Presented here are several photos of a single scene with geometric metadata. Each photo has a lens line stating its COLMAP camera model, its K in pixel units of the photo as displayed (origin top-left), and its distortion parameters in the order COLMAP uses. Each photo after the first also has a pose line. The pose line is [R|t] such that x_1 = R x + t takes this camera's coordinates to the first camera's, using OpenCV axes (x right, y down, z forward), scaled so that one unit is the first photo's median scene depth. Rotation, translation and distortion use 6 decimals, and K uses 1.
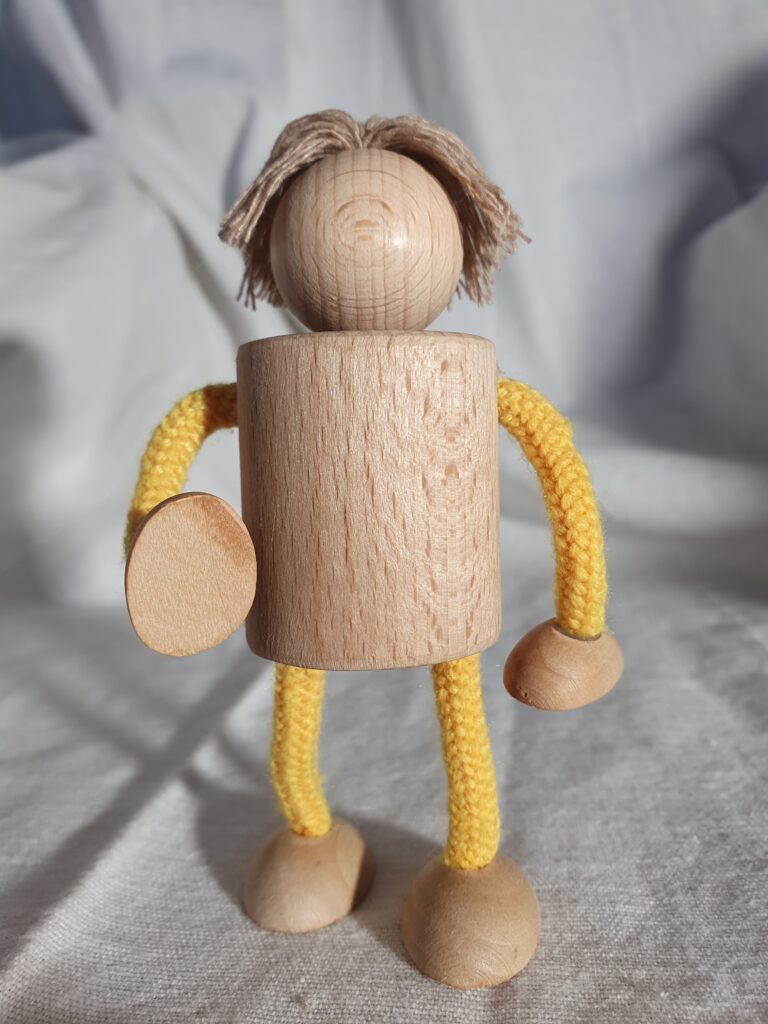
lens RADIAL K [[890.4, 0, 386.2], [0, 890.4, 517.5], [0, 0, 1]] dist [-0.094843, 0.082962]
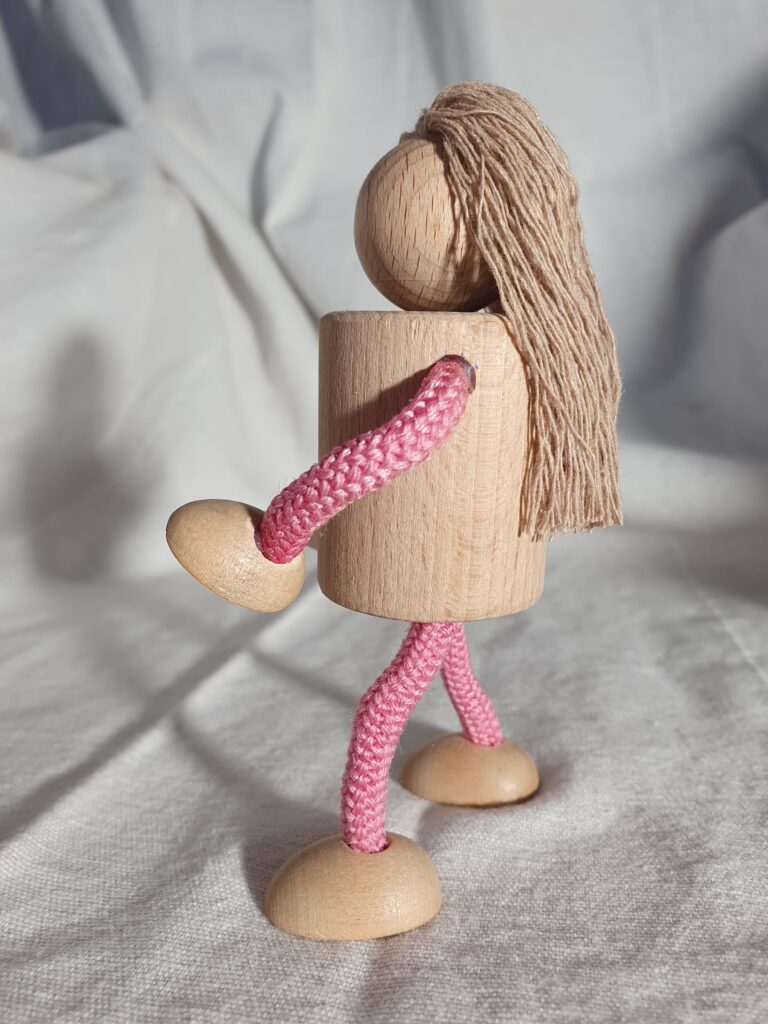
lens RADIAL K [[890.4, 0, 390.6], [0, 890.4, 525.7], [0, 0, 1]] dist [-0.094843, 0.082962]
pose [[0.998252, 0.029322, -0.051322, 0.123238], [-0.028371, 0.999414, 0.019166, 0.011176], [0.051854, -0.017677, 0.998498, -0.066649]]
